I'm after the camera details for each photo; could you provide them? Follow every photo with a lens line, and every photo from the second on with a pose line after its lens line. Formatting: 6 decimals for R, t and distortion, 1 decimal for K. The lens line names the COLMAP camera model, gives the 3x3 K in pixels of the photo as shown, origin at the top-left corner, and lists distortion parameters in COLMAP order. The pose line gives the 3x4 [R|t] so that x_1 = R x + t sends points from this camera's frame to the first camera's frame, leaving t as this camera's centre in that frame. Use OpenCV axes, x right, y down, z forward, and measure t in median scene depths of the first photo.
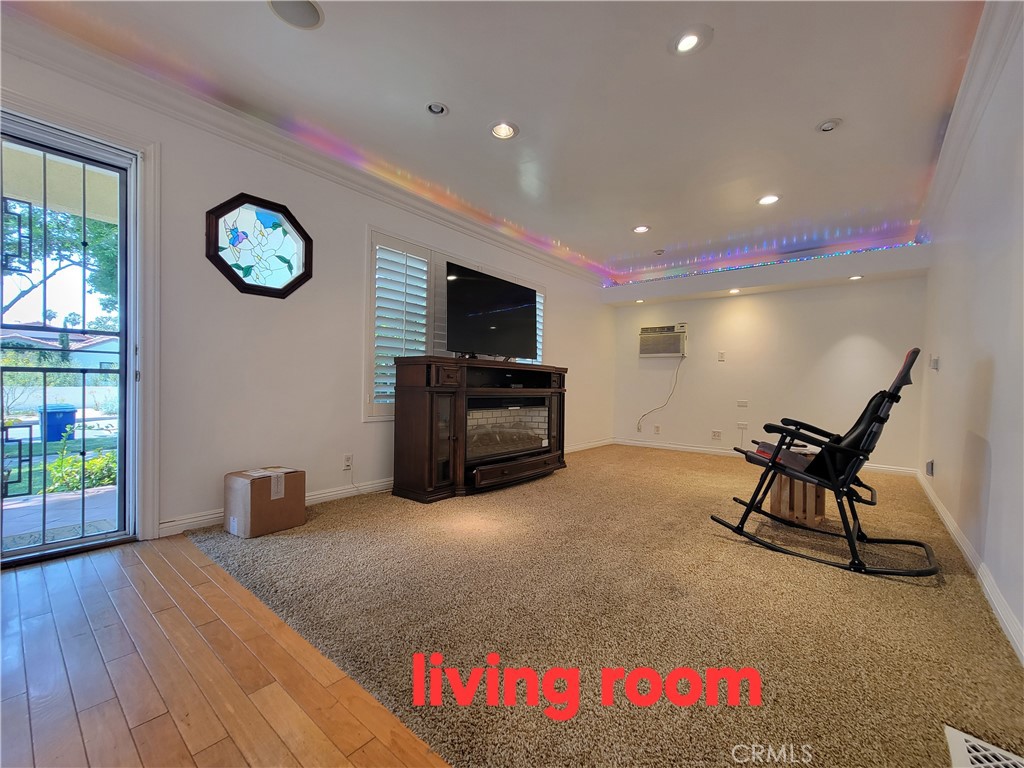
lens RADIAL K [[467.8, 0, 512.0], [0, 467.8, 384.0], [0, 0, 1]] dist [0.000666, -0.000665]
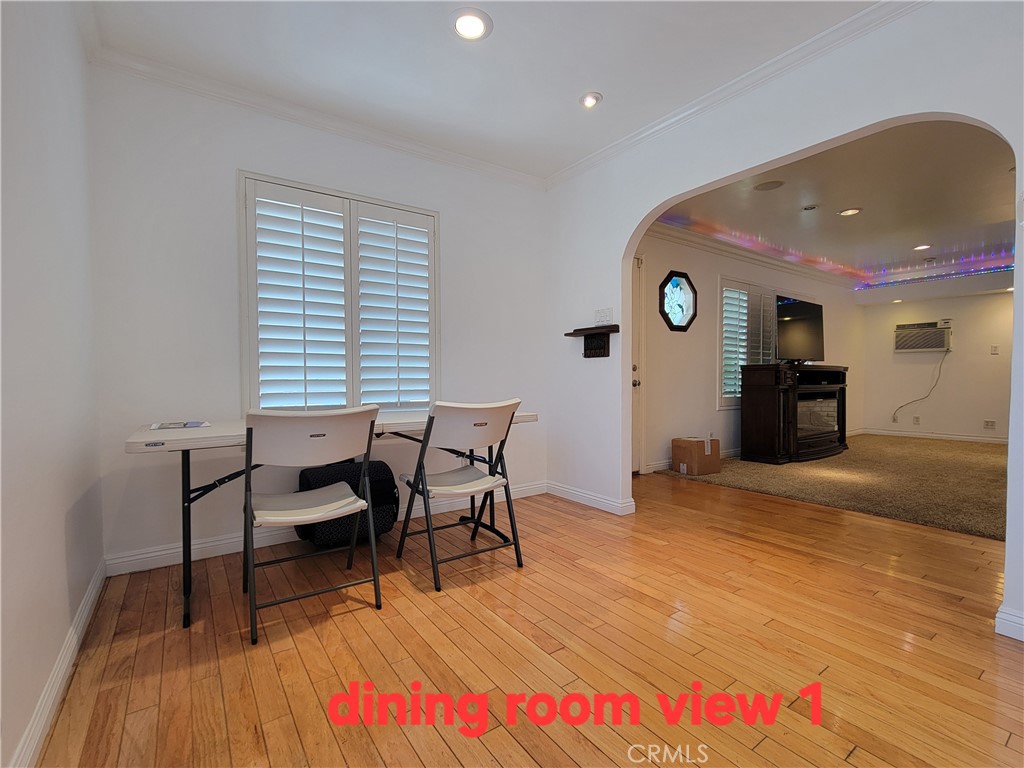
lens RADIAL K [[467.8, 0, 512.0], [0, 467.8, 384.0], [0, 0, 1]] dist [0.000666, -0.000665]
pose [[0.952764, -0.016531, -0.303260, -0.368114], [0.020545, 0.999738, 0.010050, -0.021513], [0.303015, -0.015806, 0.952855, -0.444288]]
